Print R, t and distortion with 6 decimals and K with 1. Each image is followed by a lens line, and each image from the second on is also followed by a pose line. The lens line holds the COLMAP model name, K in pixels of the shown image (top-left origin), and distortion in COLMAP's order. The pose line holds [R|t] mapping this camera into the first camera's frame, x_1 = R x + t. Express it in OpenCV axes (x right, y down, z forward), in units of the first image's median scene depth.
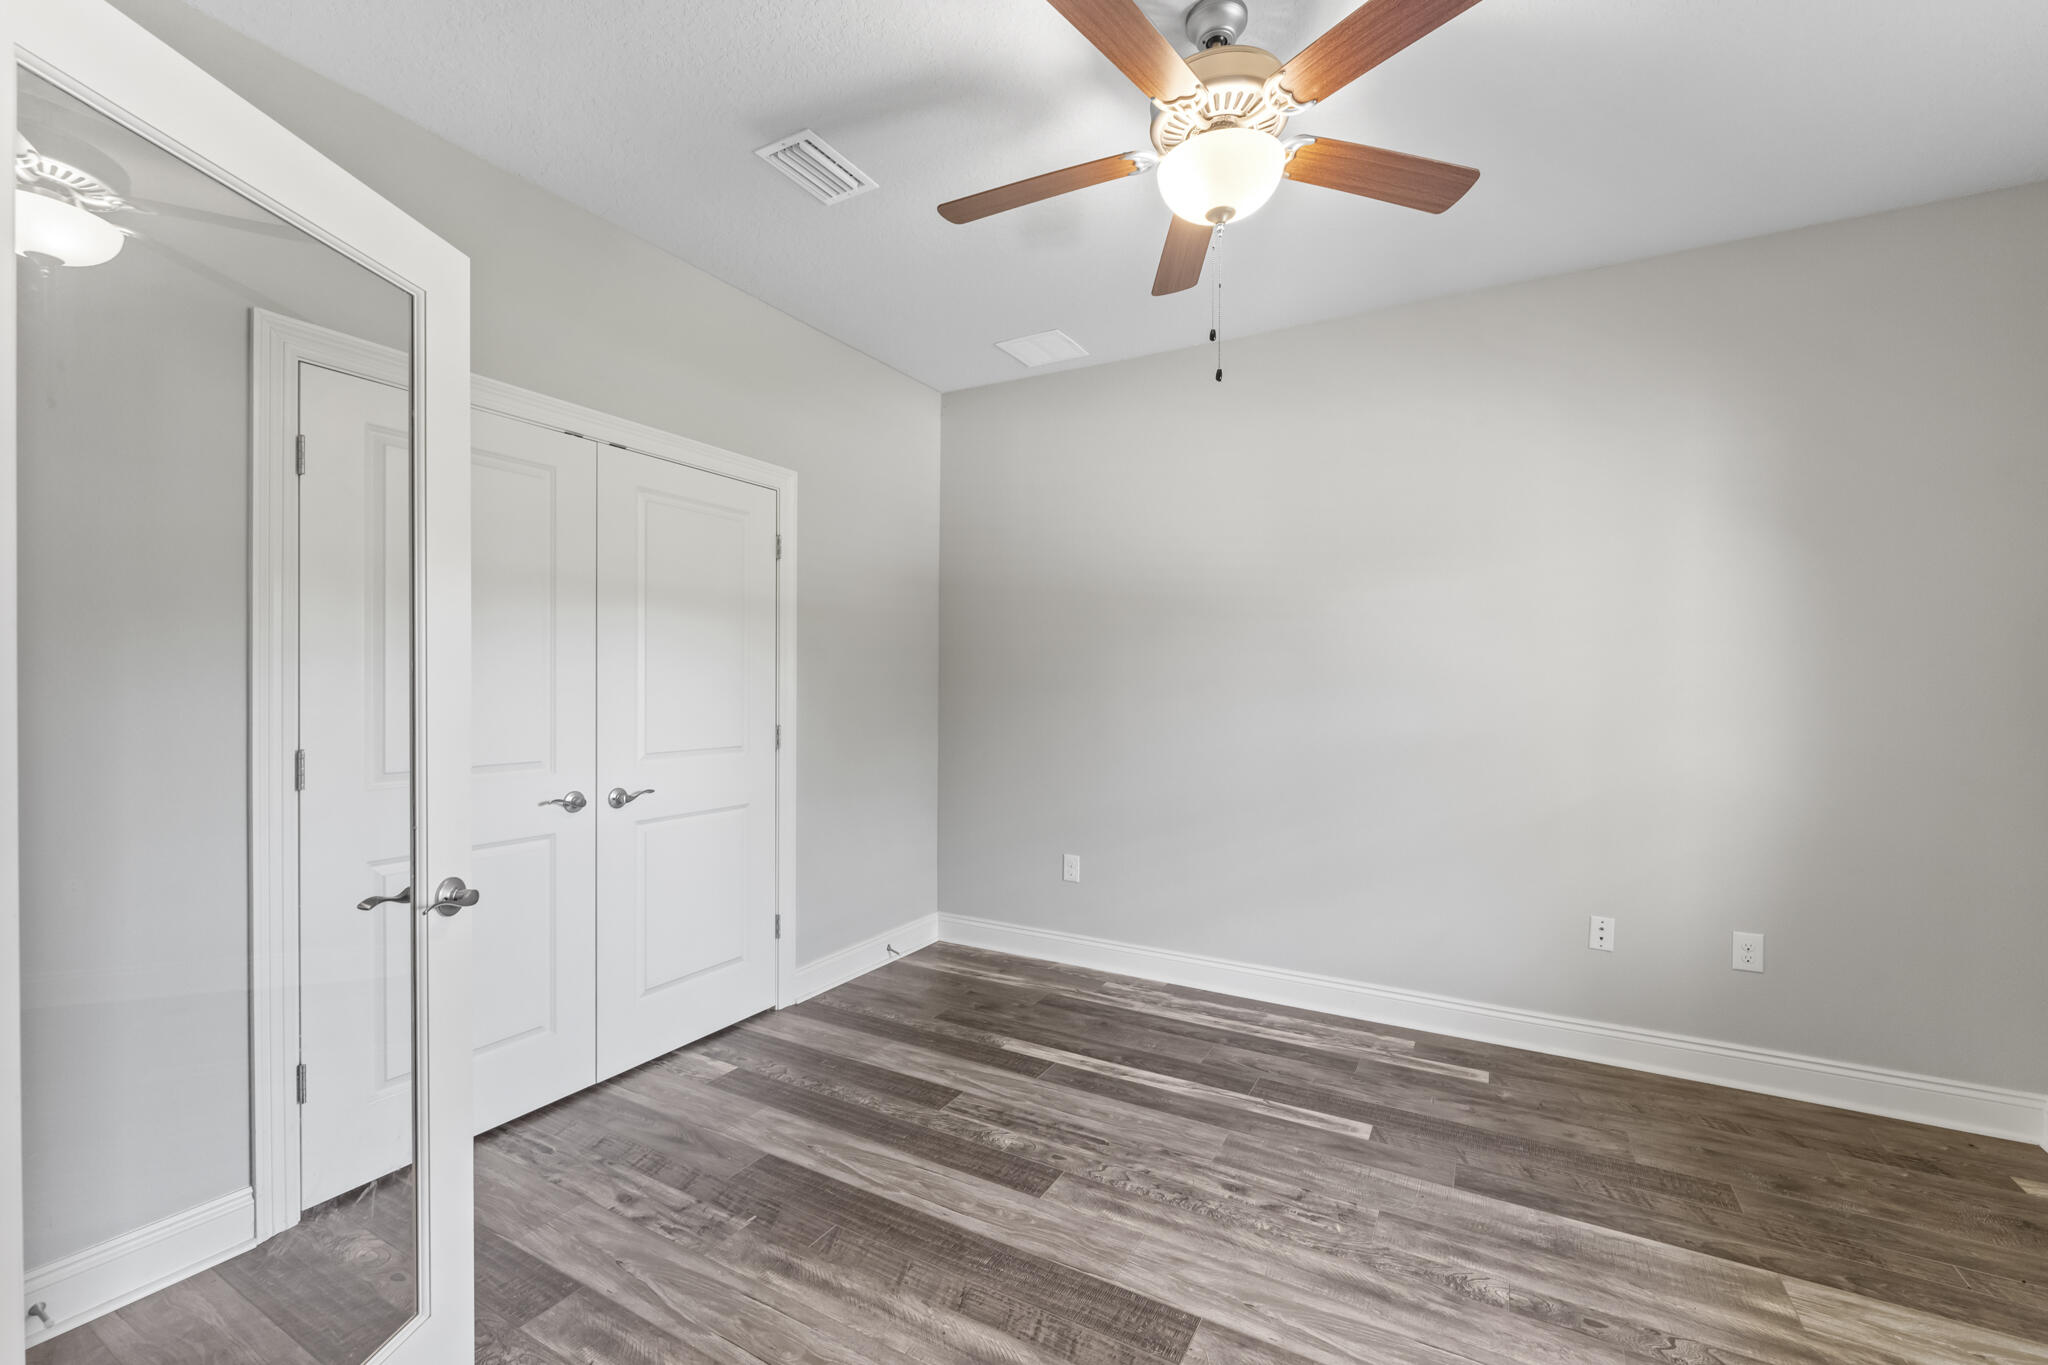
lens RADIAL K [[860.2, 0, 1016.3], [0, 860.2, 687.7], [0, 0, 1]] dist [0.000527, 0.000275]
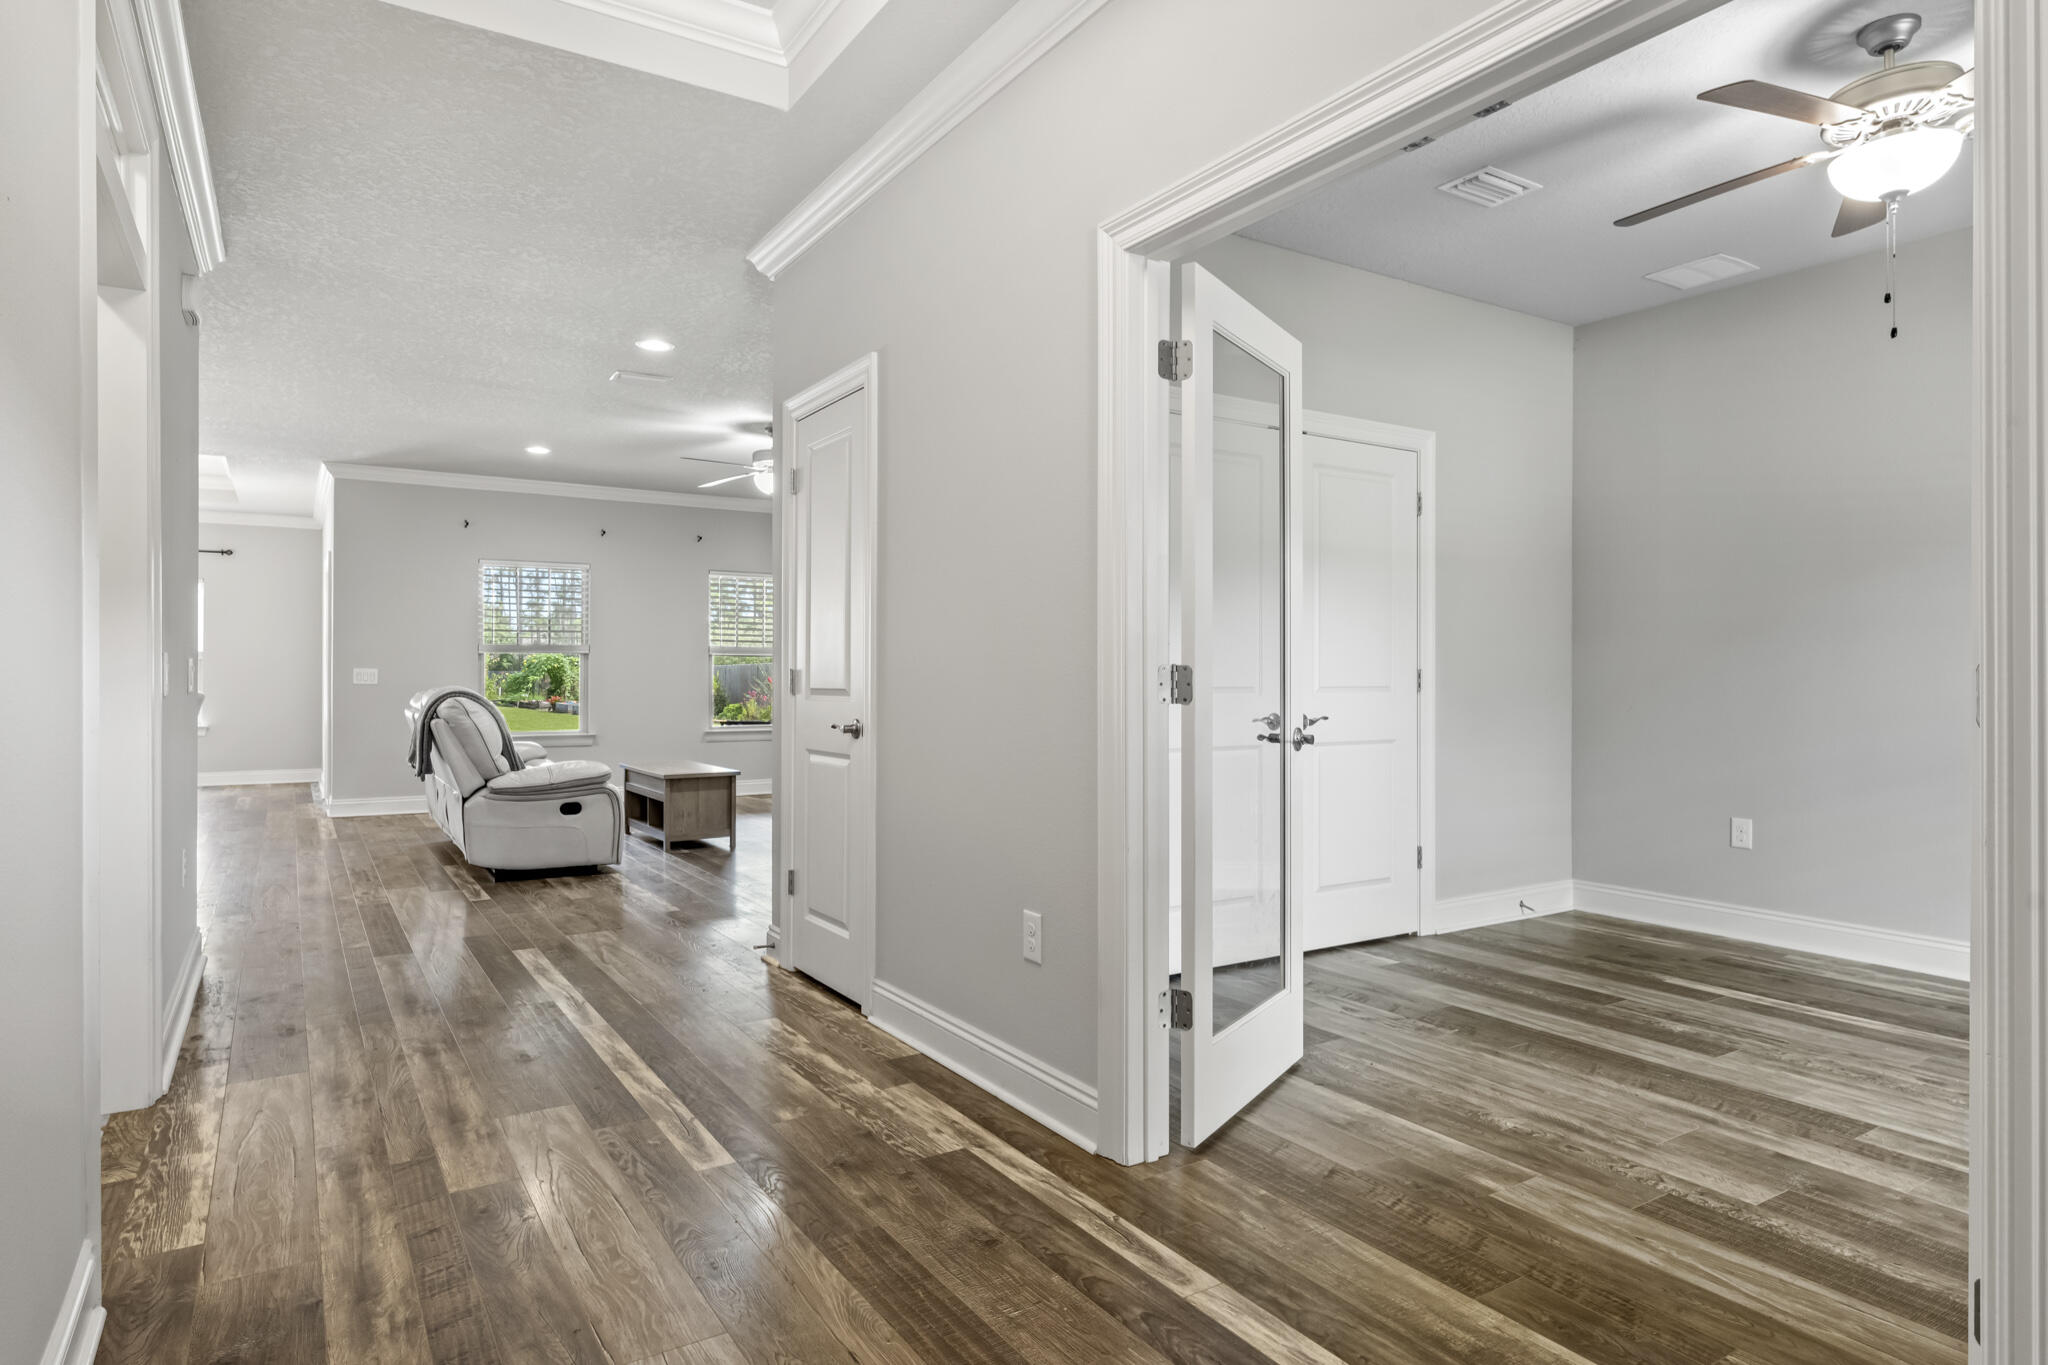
lens RADIAL K [[1164.5, 0, 1011.7], [0, 1164.5, 669.9], [0, 0, 1]] dist [0.003054, -0.000516]
pose [[0.883611, -0.006588, -0.468175, -0.058347], [0.001342, 0.999933, -0.011539, 0.077069], [0.468219, 0.009567, 0.883561, -0.670928]]
